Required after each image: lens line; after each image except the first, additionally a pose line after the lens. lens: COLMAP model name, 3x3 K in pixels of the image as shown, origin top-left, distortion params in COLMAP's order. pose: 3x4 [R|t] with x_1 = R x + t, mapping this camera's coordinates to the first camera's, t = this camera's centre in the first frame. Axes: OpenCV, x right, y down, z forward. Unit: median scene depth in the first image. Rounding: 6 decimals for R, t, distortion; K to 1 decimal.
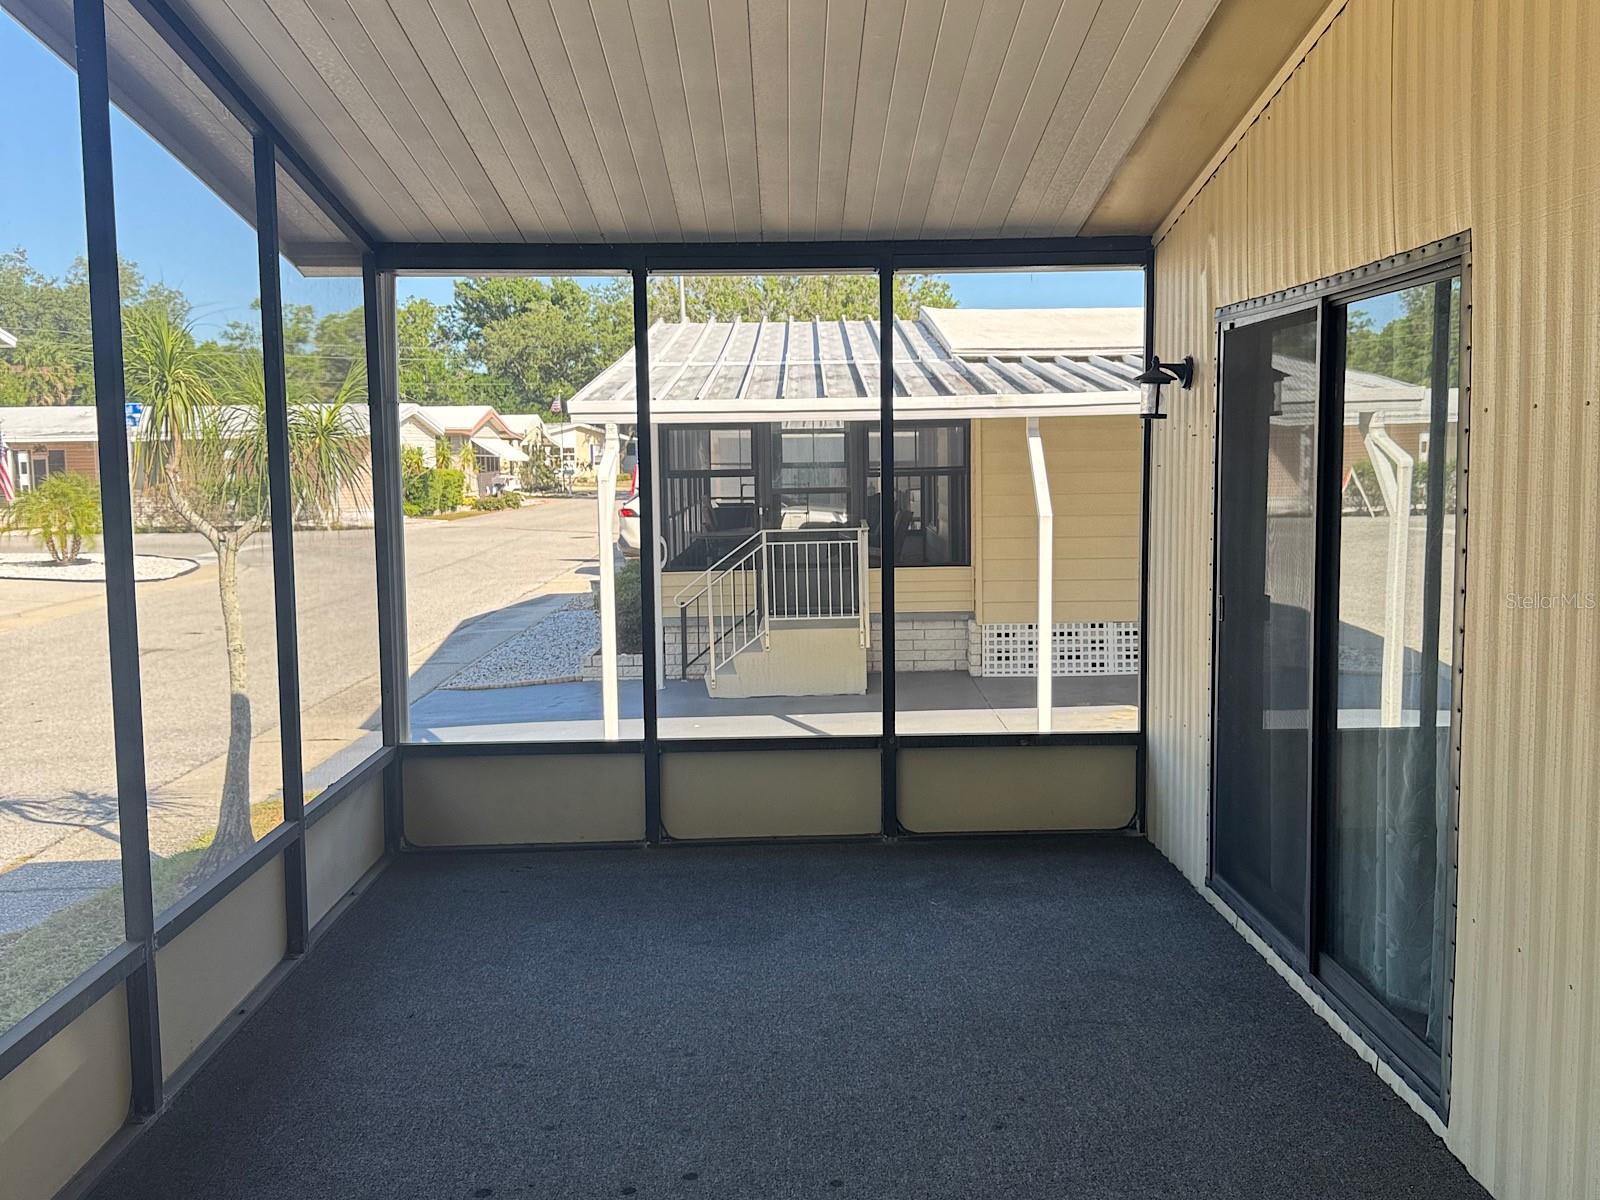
lens RADIAL K [[1491.2, 0, 800.0], [0, 1491.2, 600.0], [0, 0, 1]] dist [0.174284, -0.377706]
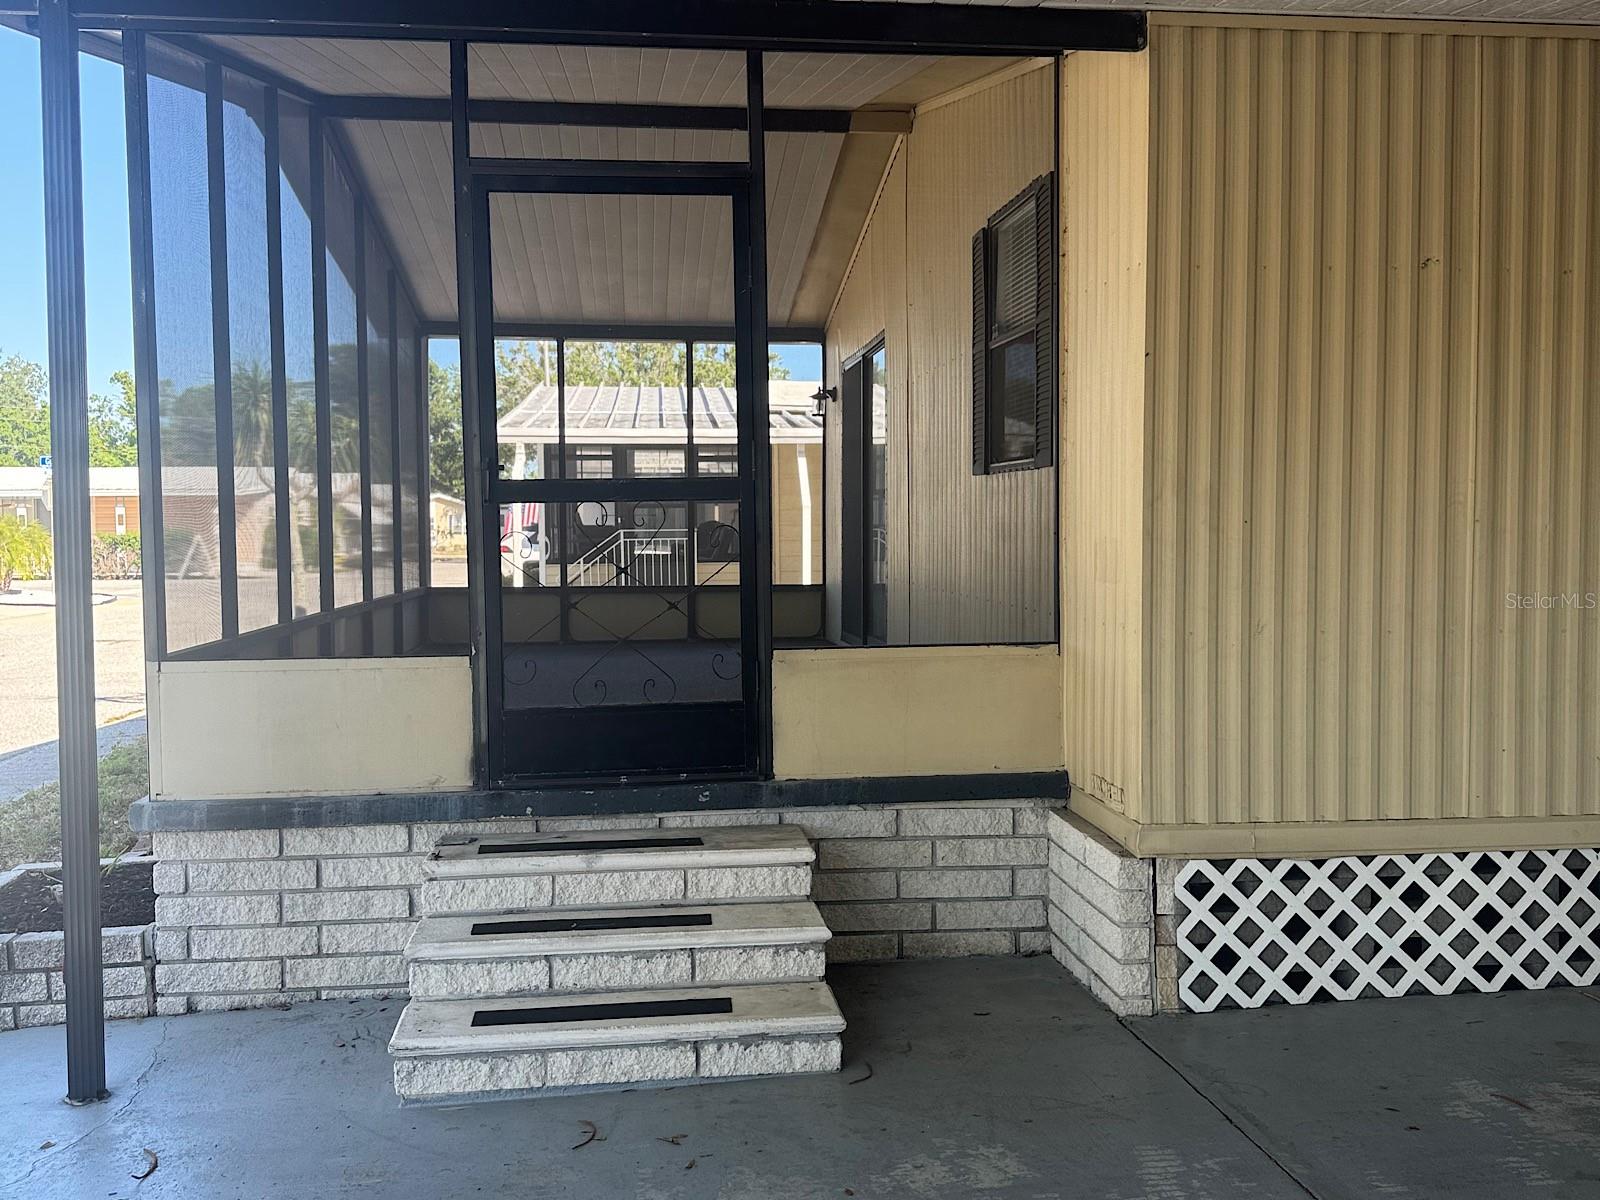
lens RADIAL K [[1491.2, 0, 800.0], [0, 1491.2, 600.0], [0, 0, 1]] dist [0.174284, -0.377706]
pose [[0.995135, 0.003506, 0.098454, 0.010101], [0.002016, 0.998432, -0.055934, 0.239014], [-0.098496, 0.055860, 0.993568, -0.989196]]
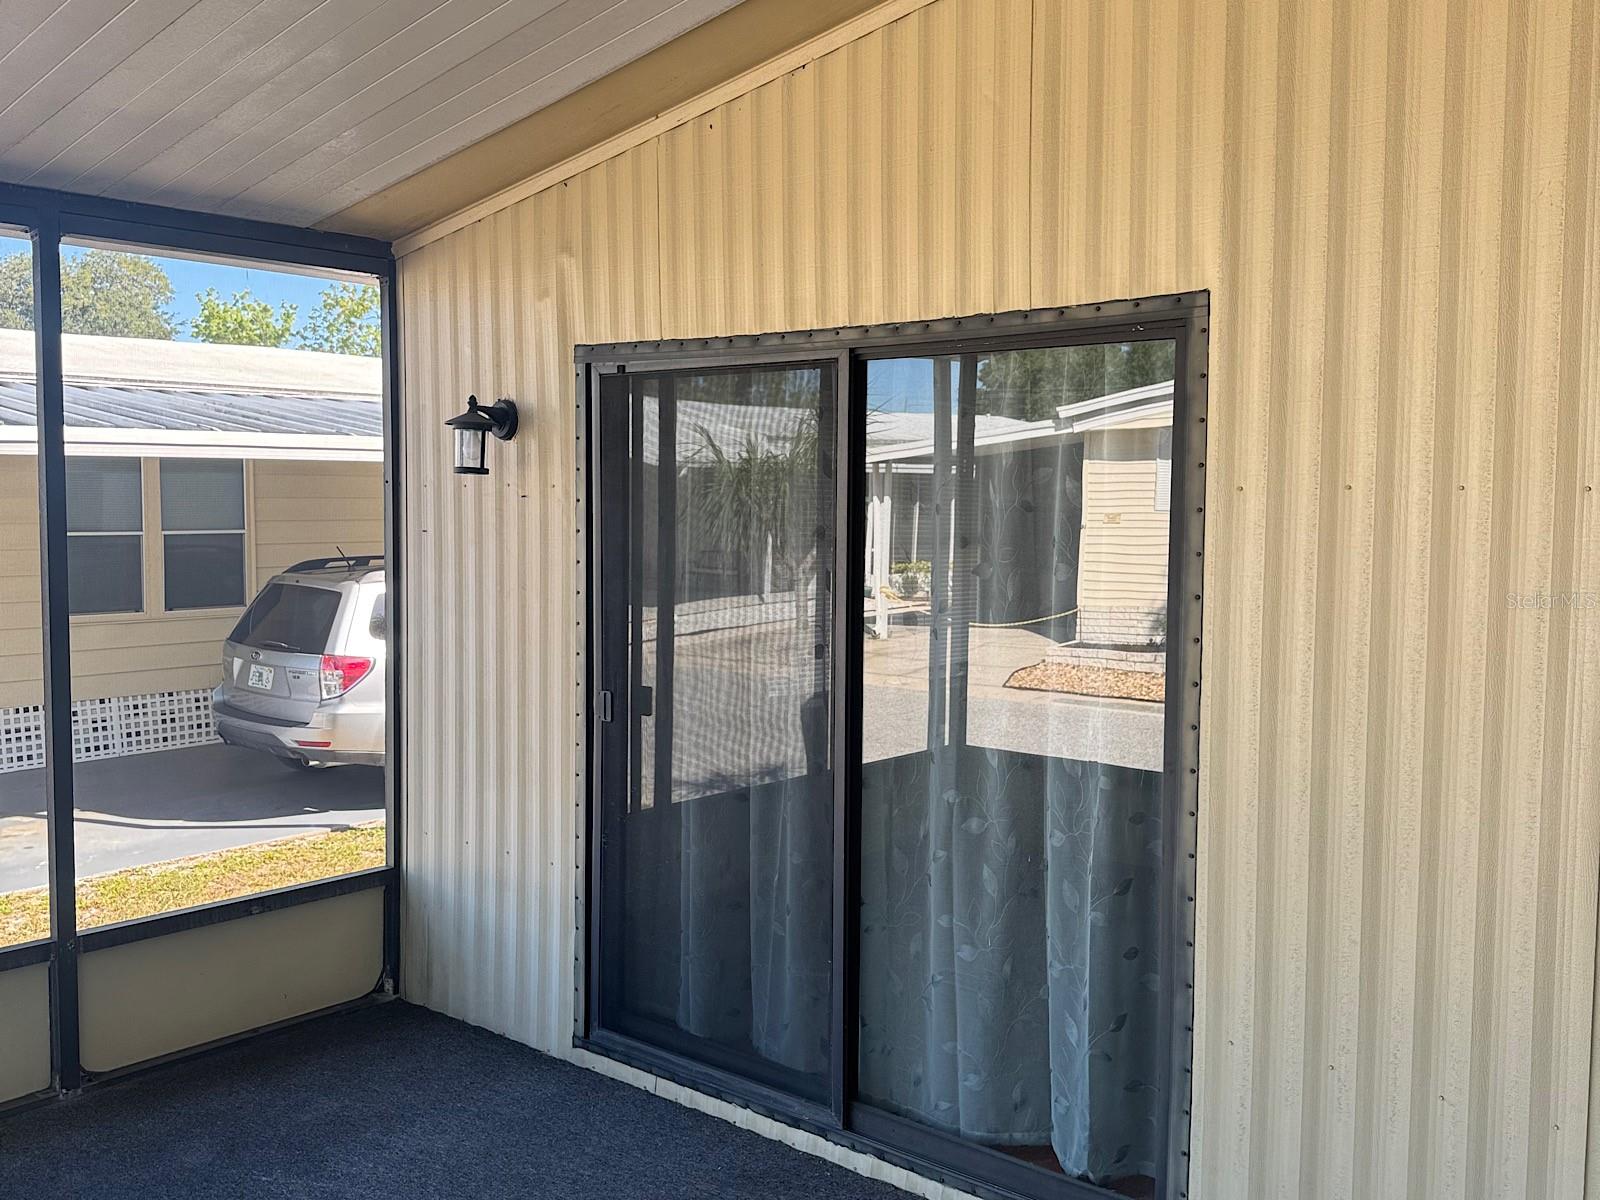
lens RADIAL K [[1493.0, 0, 784.8], [0, 1493.0, 601.8], [0, 0, 1]] dist [0.183328, -0.394158]
pose [[0.669444, -0.035017, 0.742037, -0.240426], [0.057060, 0.998361, -0.004365, -0.038636], [-0.740668, 0.045263, 0.670345, 0.337290]]
